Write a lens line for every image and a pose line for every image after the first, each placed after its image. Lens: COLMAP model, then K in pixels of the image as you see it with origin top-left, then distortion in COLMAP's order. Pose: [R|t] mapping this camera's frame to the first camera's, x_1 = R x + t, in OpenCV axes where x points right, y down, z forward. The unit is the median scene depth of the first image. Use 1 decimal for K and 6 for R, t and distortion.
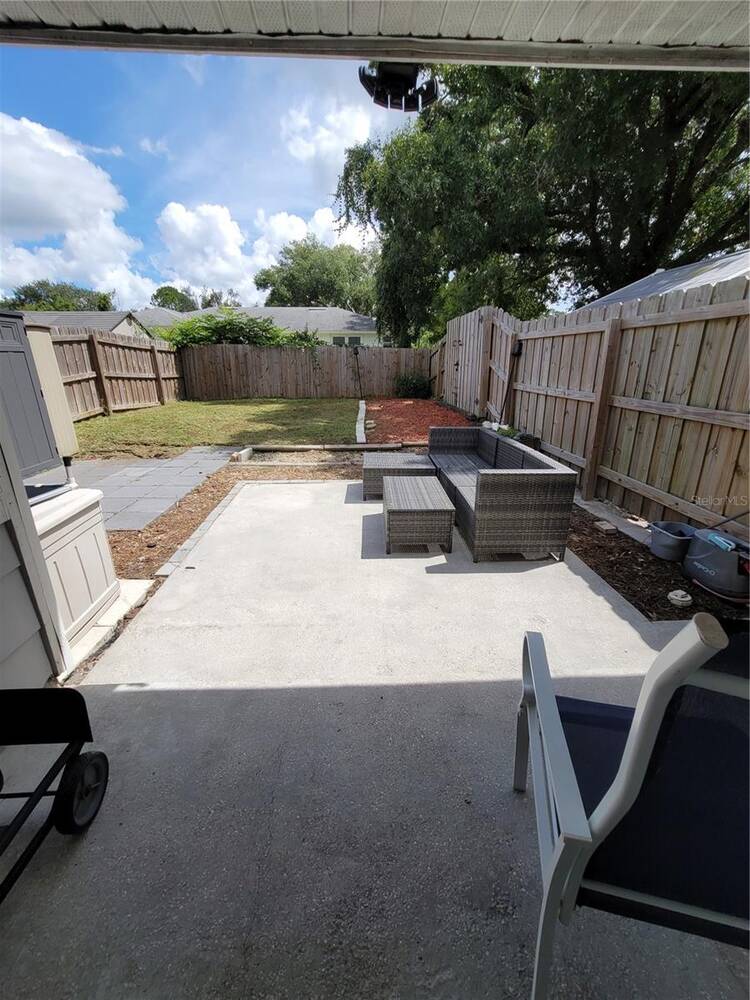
lens RADIAL K [[408.4, 0, 375.0], [0, 408.4, 500.0], [0, 0, 1]] dist [-0.007995, 0.000185]
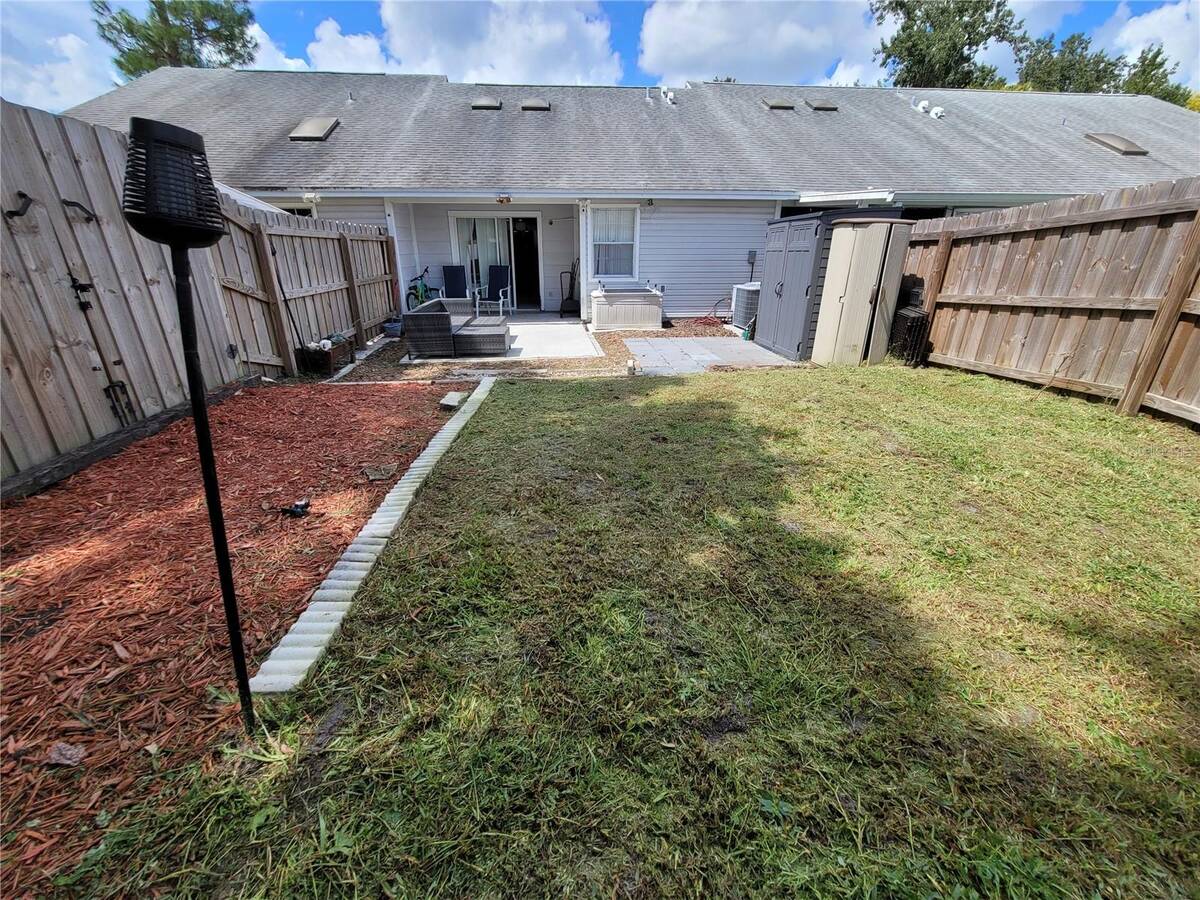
lens RADIAL K [[490.0, 0, 599.6], [0, 490.0, 445.1], [0, 0, 1]] dist [-0.007995, 0.000185]
pose [[-0.999177, 0.022401, -0.033810, -0.124263], [-0.005232, 0.755472, 0.655160, -0.390751], [0.040219, 0.654798, -0.754733, 1.092419]]
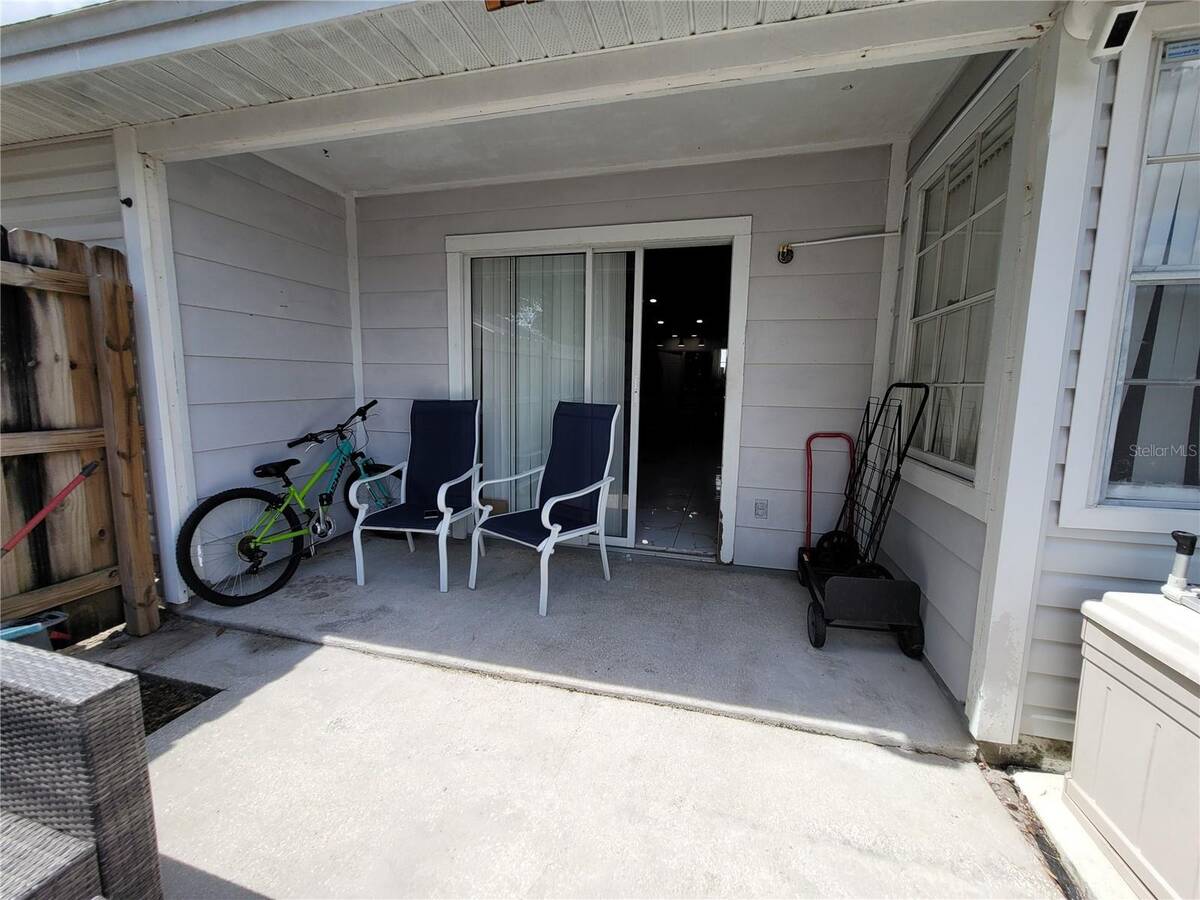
lens RADIAL K [[490.0, 0, 599.6], [0, 490.0, 445.1], [0, 0, 1]] dist [-0.007995, 0.000185]
pose [[-0.954477, -0.041437, 0.295393, -0.052305], [0.093198, 0.899297, 0.427293, -0.097882], [-0.283352, 0.435371, -0.854496, 0.305089]]
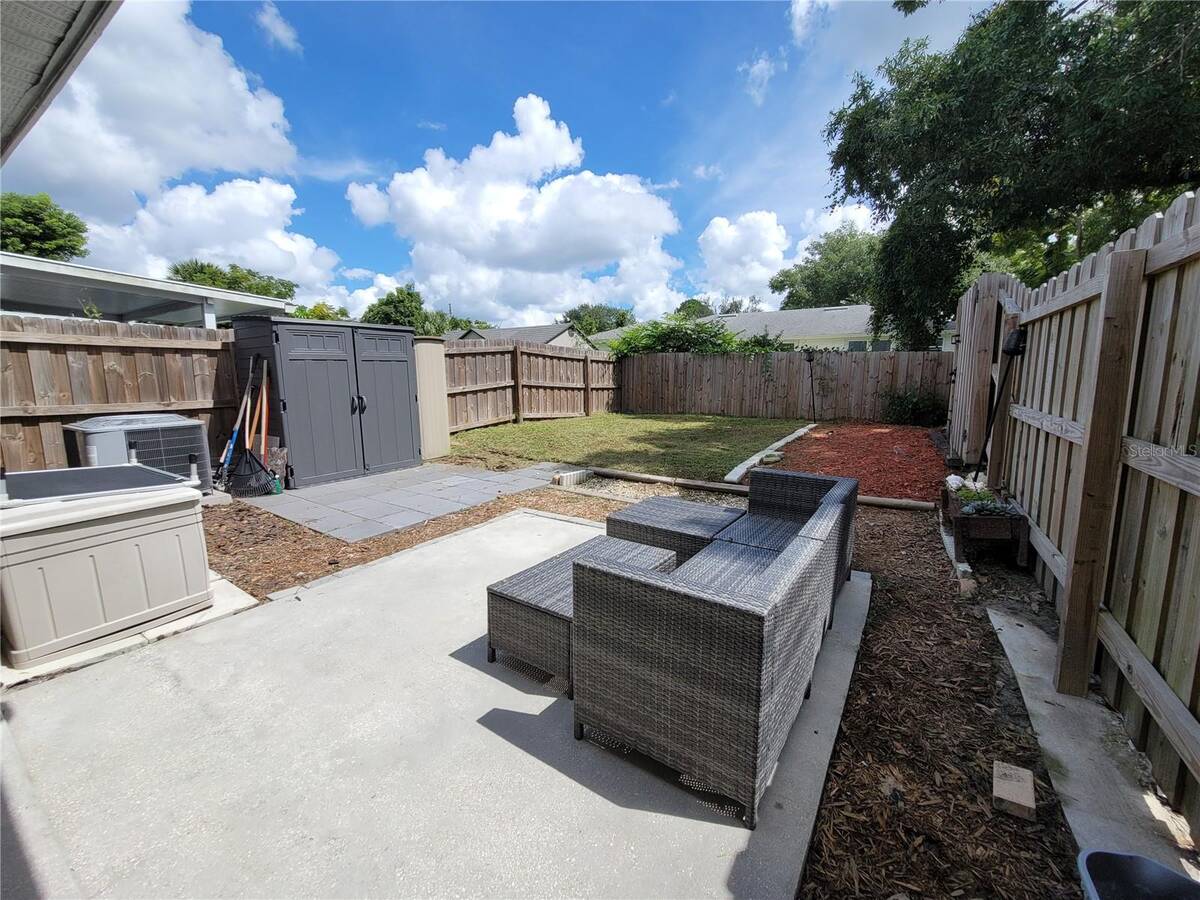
lens RADIAL K [[490.0, 0, 599.6], [0, 490.0, 445.1], [0, 0, 1]] dist [-0.007995, 0.000185]
pose [[0.807907, 0.082490, -0.583509, 0.169204], [-0.187566, 0.974657, -0.121912, -0.037644], [0.558664, 0.207940, 0.802904, 0.131042]]
